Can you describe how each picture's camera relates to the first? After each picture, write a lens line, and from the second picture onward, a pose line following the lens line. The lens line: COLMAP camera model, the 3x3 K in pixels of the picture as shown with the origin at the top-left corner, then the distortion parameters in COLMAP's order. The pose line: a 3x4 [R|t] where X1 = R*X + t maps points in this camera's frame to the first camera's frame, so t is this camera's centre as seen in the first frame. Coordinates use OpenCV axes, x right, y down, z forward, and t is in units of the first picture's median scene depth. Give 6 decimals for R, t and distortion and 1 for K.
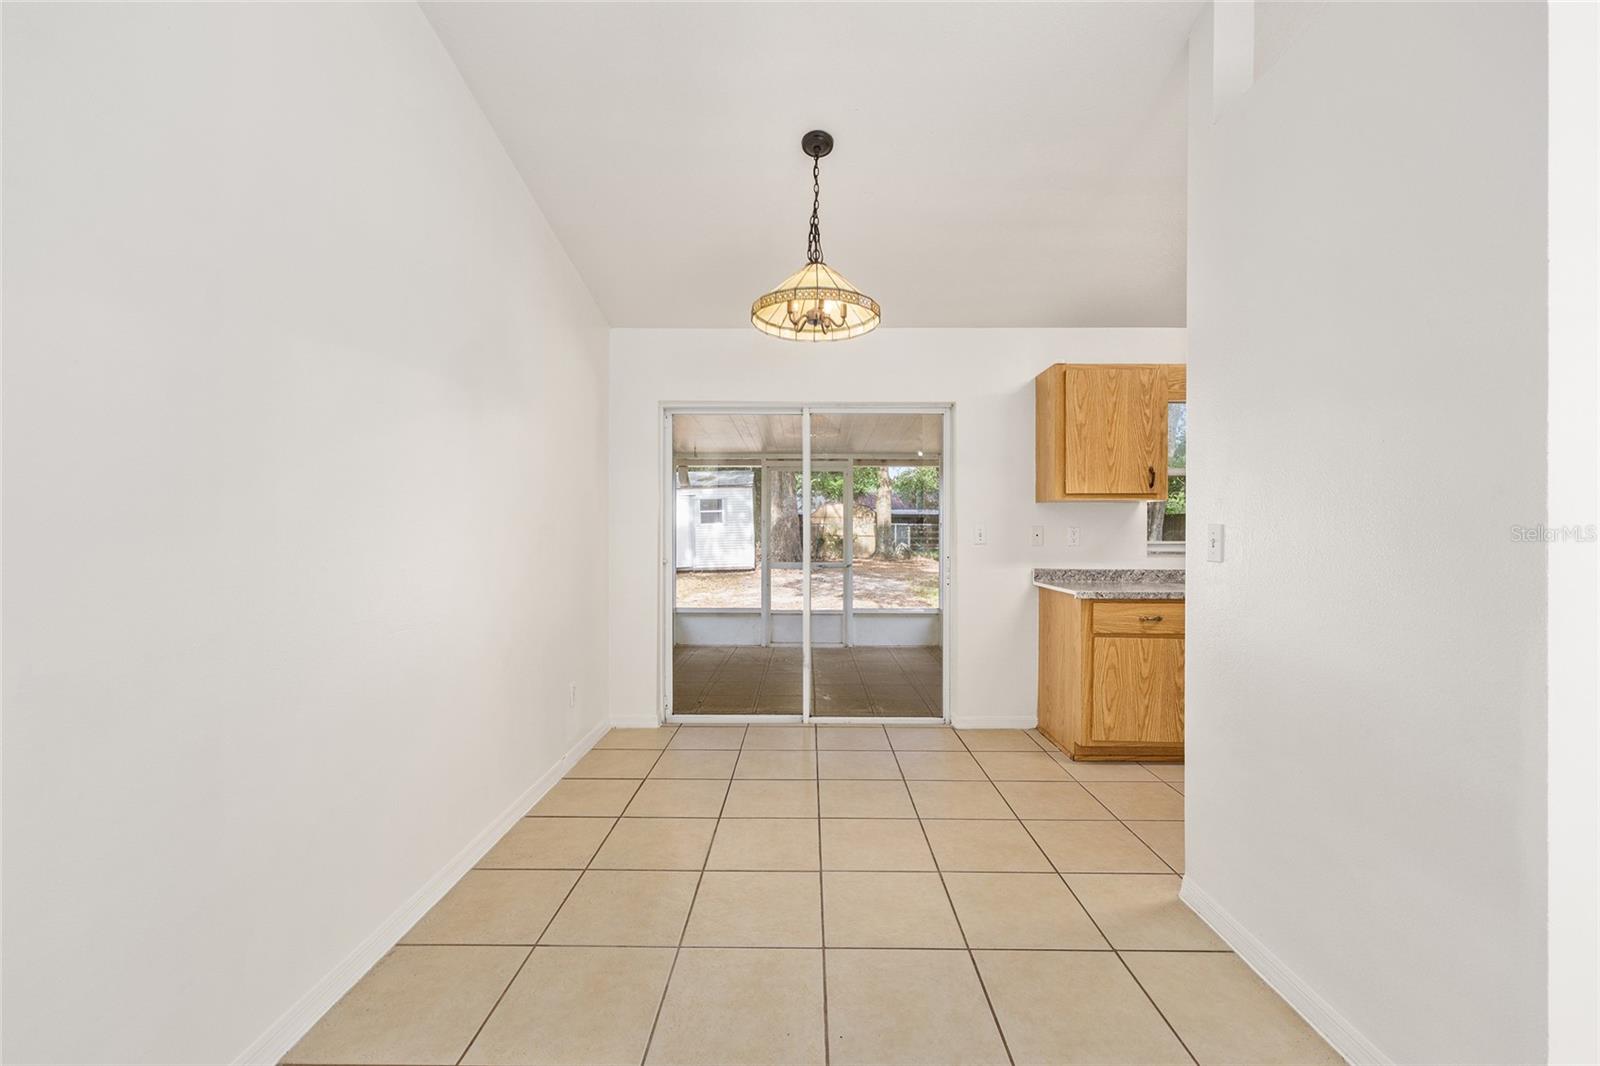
lens RADIAL K [[651.3, 0, 803.0], [0, 651.3, 536.3], [0, 0, 1]] dist [0.000145, 0.001107]
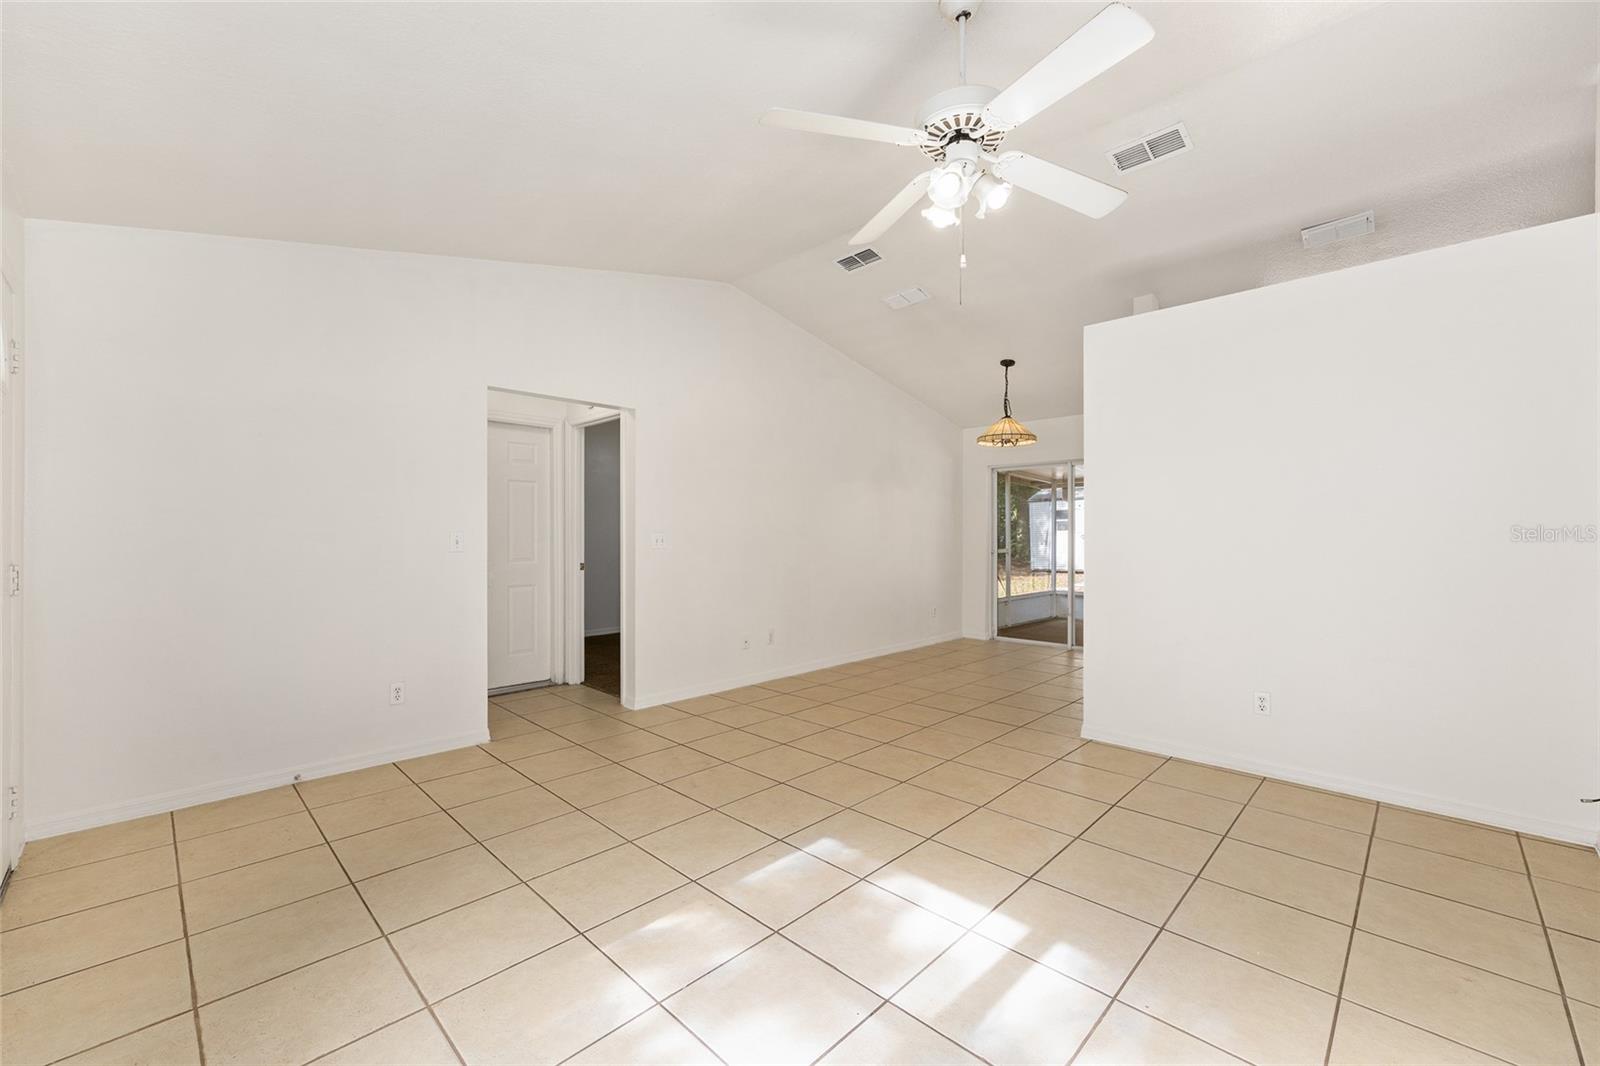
lens RADIAL K [[651.3, 0, 806.9], [0, 651.3, 525.6], [0, 0, 1]] dist [0.000145, 0.001107]
pose [[0.724938, -0.006008, -0.688788, 0.683772], [-0.010627, 0.999745, -0.019906, 0.008037], [0.688732, 0.021750, 0.724690, -0.703752]]
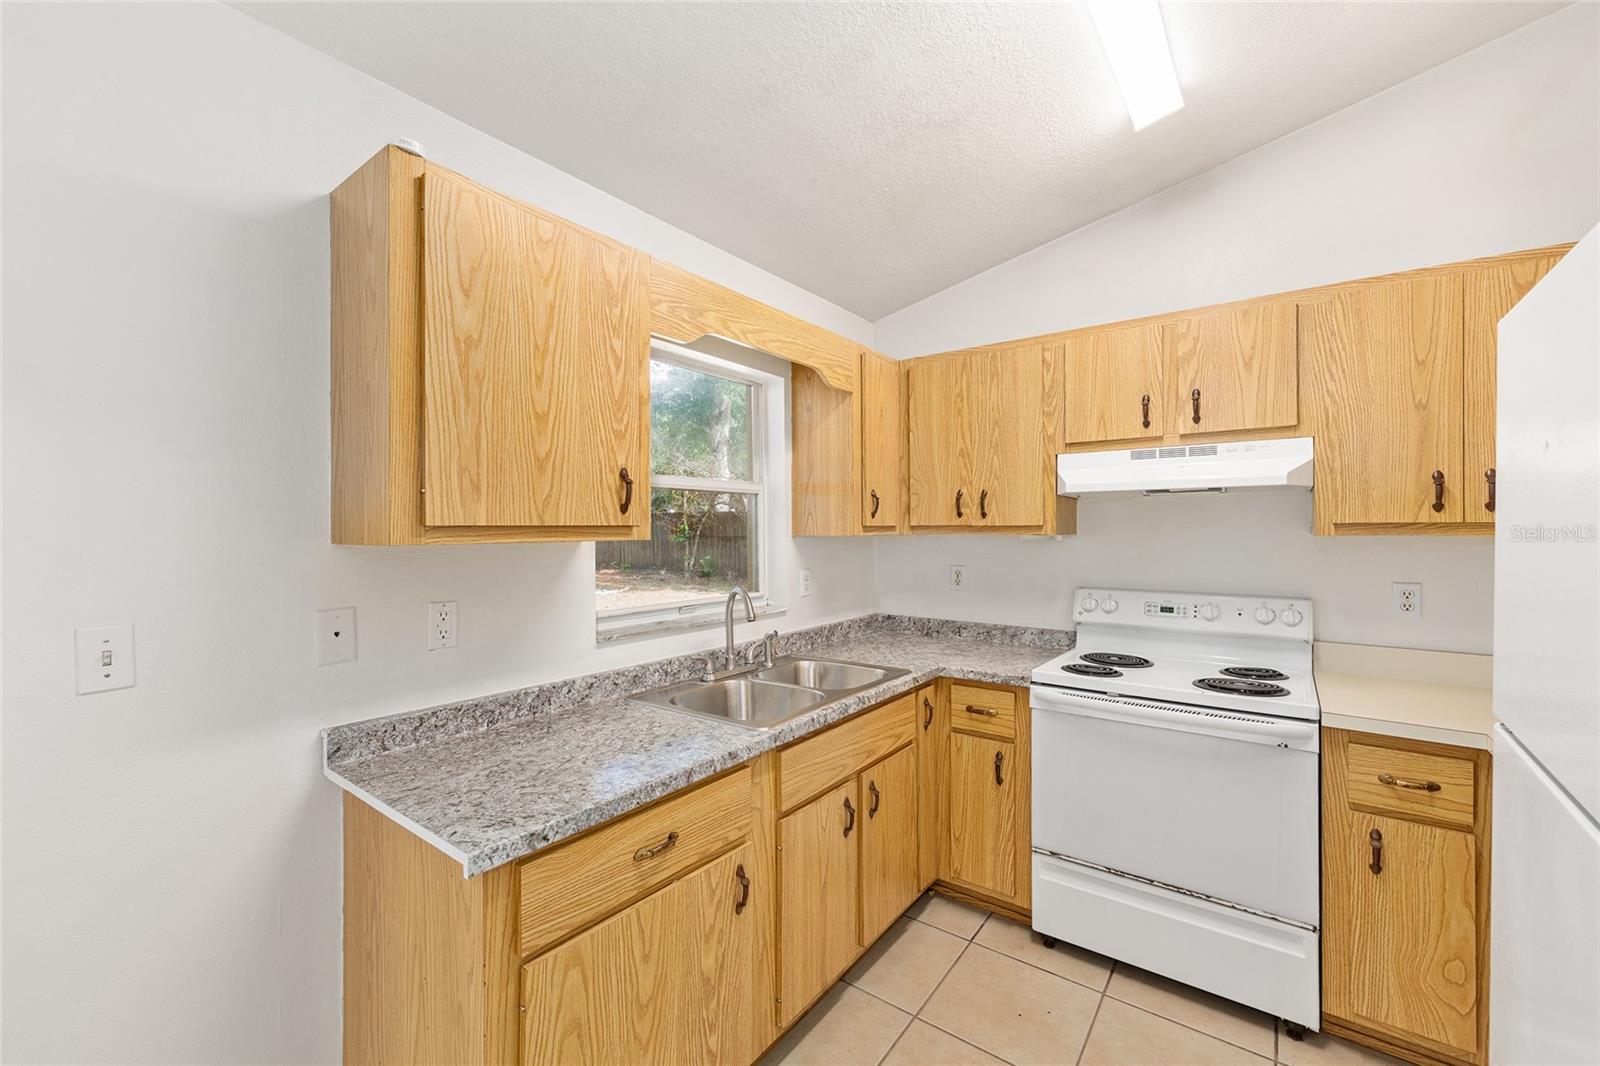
lens RADIAL K [[651.3, 0, 801.3], [0, 651.3, 530.0], [0, 0, 1]] dist [0.000145, 0.001107]
pose [[0.594959, -0.001050, 0.803755, 0.223261], [0.008456, 0.999952, -0.004953, -0.055023], [-0.803711, 0.009744, 0.594940, 0.579425]]
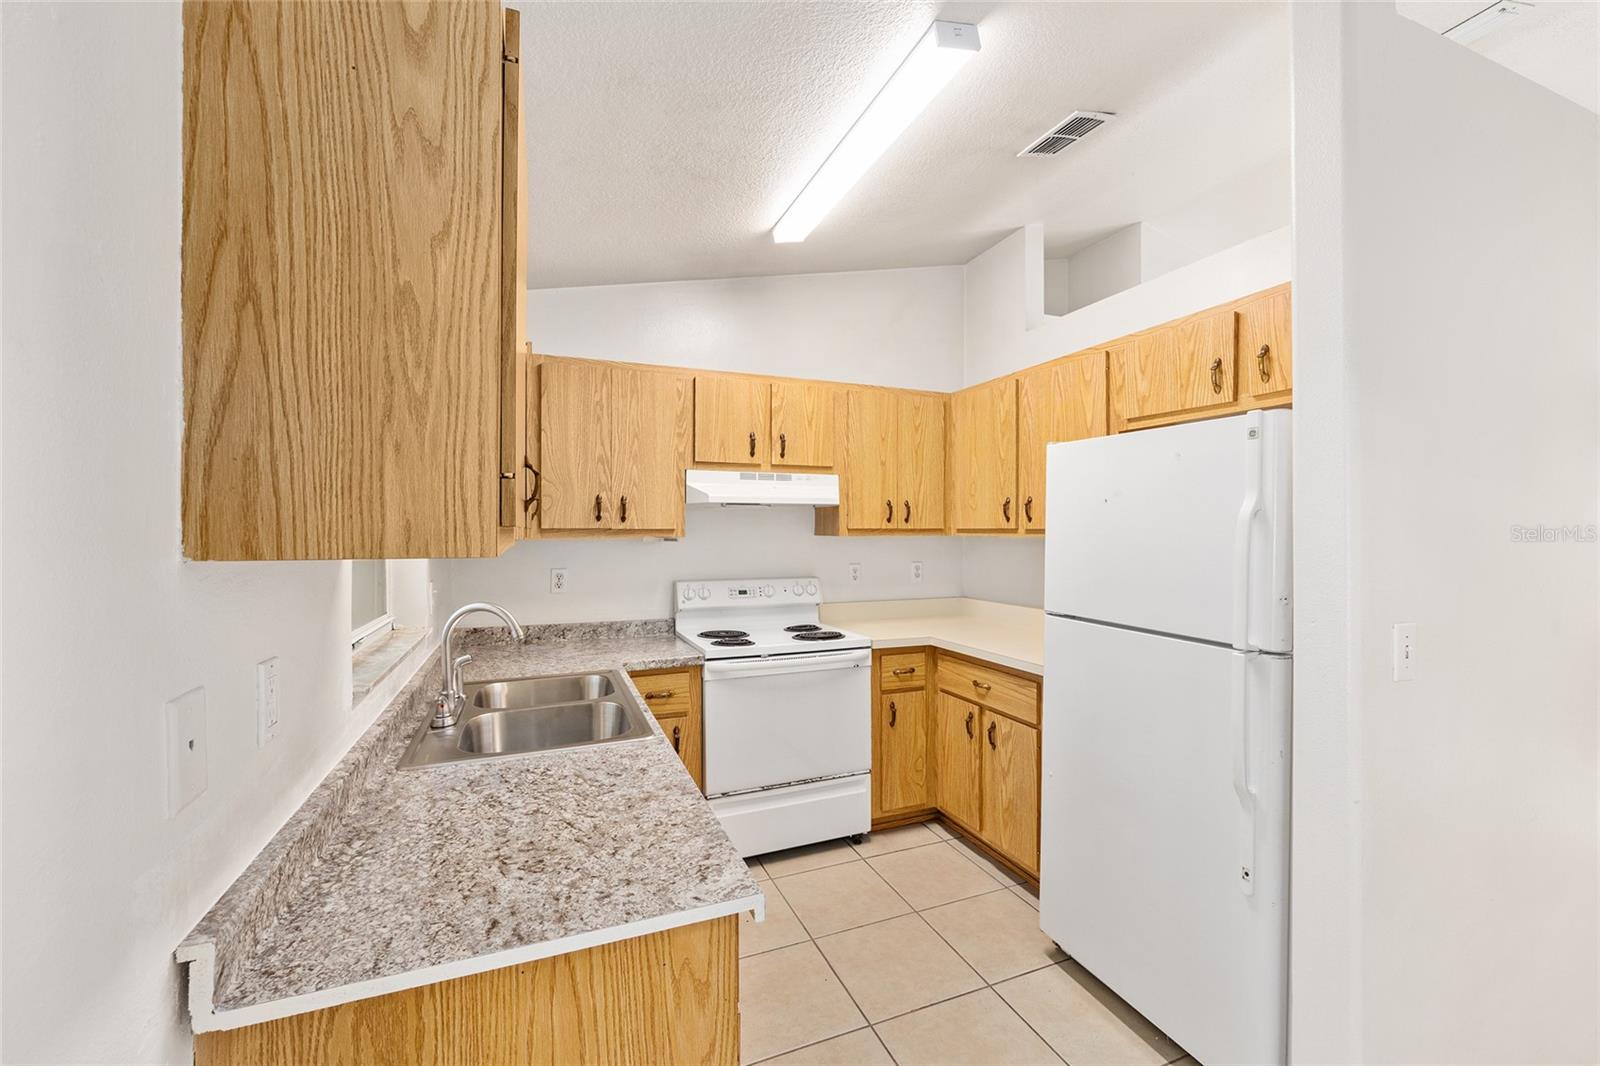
lens RADIAL K [[651.3, 0, 799.0], [0, 651.3, 528.5], [0, 0, 1]] dist [0.000145, 0.001107]
pose [[-0.384623, 0.005964, 0.923055, 0.130666], [0.009374, 0.999953, -0.002554, -0.058155], [-0.923026, 0.007670, -0.384660, 0.921675]]
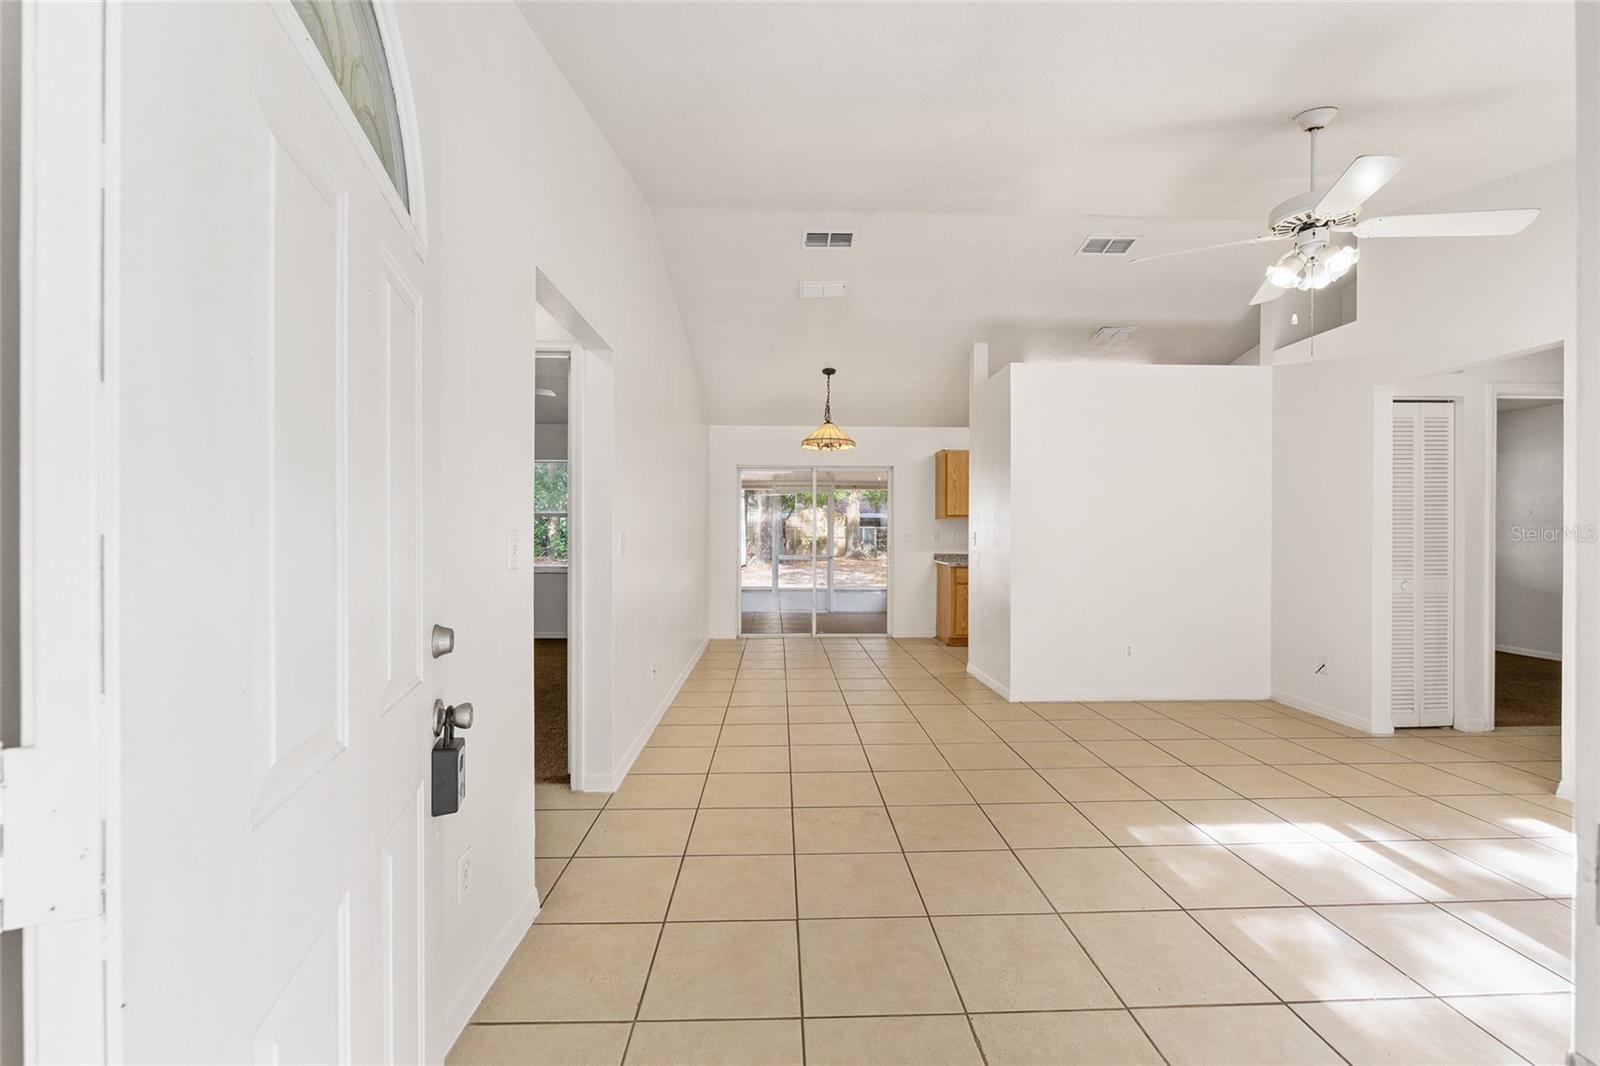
lens RADIAL K [[651.3, 0, 806.2], [0, 651.3, 535.7], [0, 0, 1]] dist [0.000145, 0.001107]
pose [[0.998586, 0.000085, 0.053153, -0.118914], [0.000103, 0.999994, -0.003524, 0.003517], [-0.053153, 0.003524, 0.998580, -0.873572]]
